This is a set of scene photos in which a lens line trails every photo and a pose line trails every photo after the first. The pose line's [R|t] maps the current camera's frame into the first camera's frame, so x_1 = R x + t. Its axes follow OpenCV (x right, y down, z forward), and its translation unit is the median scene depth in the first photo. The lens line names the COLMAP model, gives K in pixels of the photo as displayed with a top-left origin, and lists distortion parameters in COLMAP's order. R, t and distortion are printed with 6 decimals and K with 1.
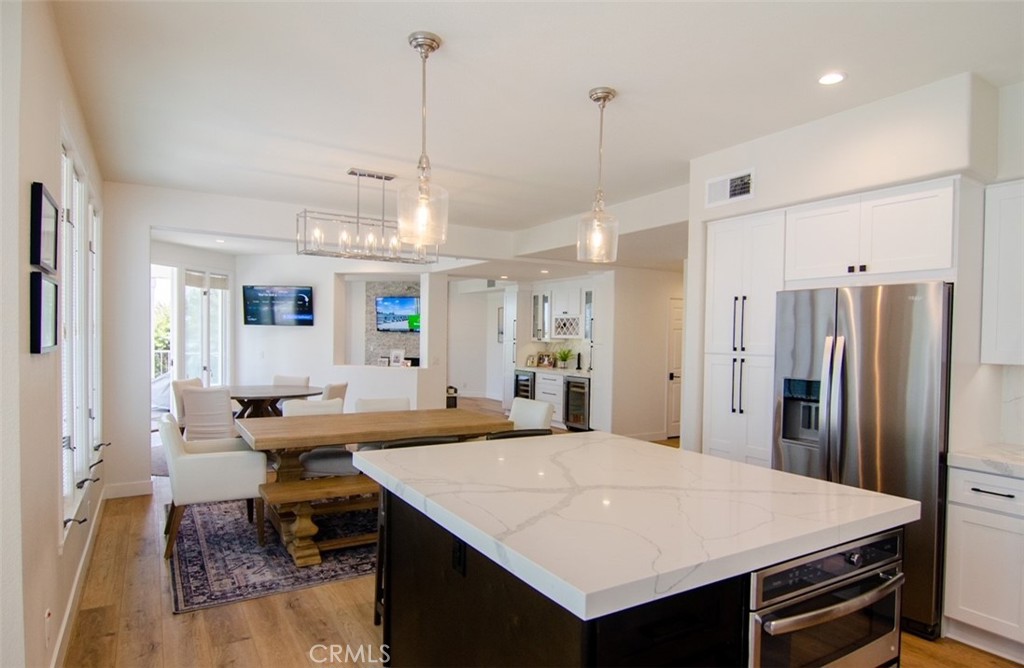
lens RADIAL K [[605.4, 0, 516.9], [0, 605.4, 340.0], [0, 0, 1]] dist [0.003686, -0.000003]
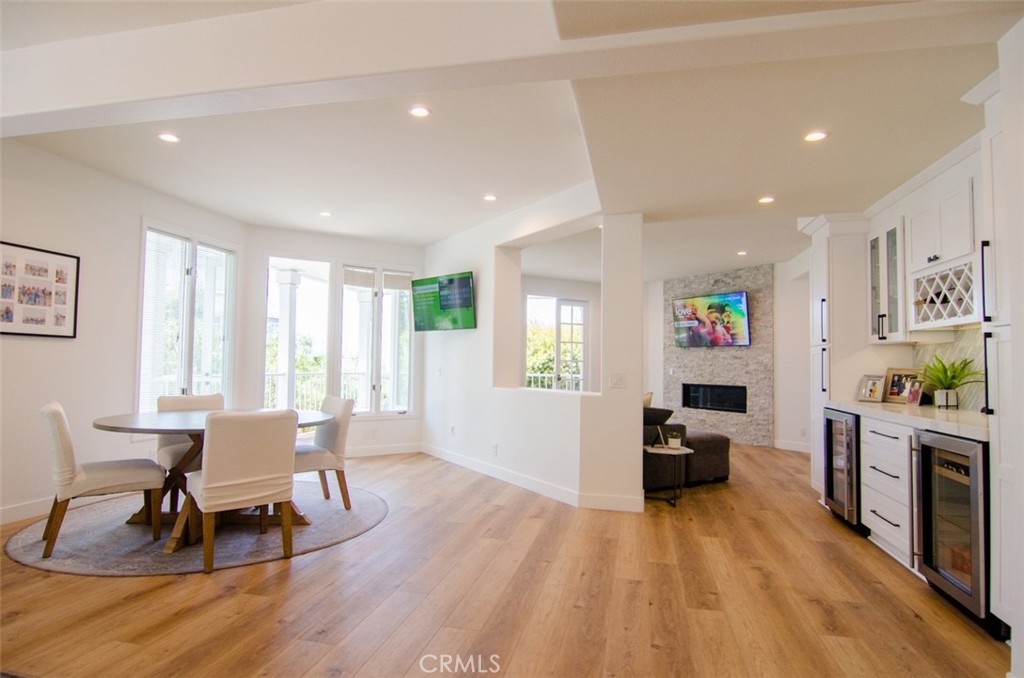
lens RADIAL K [[558.2, 0, 520.2], [0, 558.2, 333.9], [0, 0, 1]] dist [-0.013984, -0.010669]
pose [[0.722826, -0.046852, -0.689440, 0.123048], [-0.005970, 0.997238, -0.074028, 0.027071], [0.691004, 0.057626, 0.720550, 0.554633]]
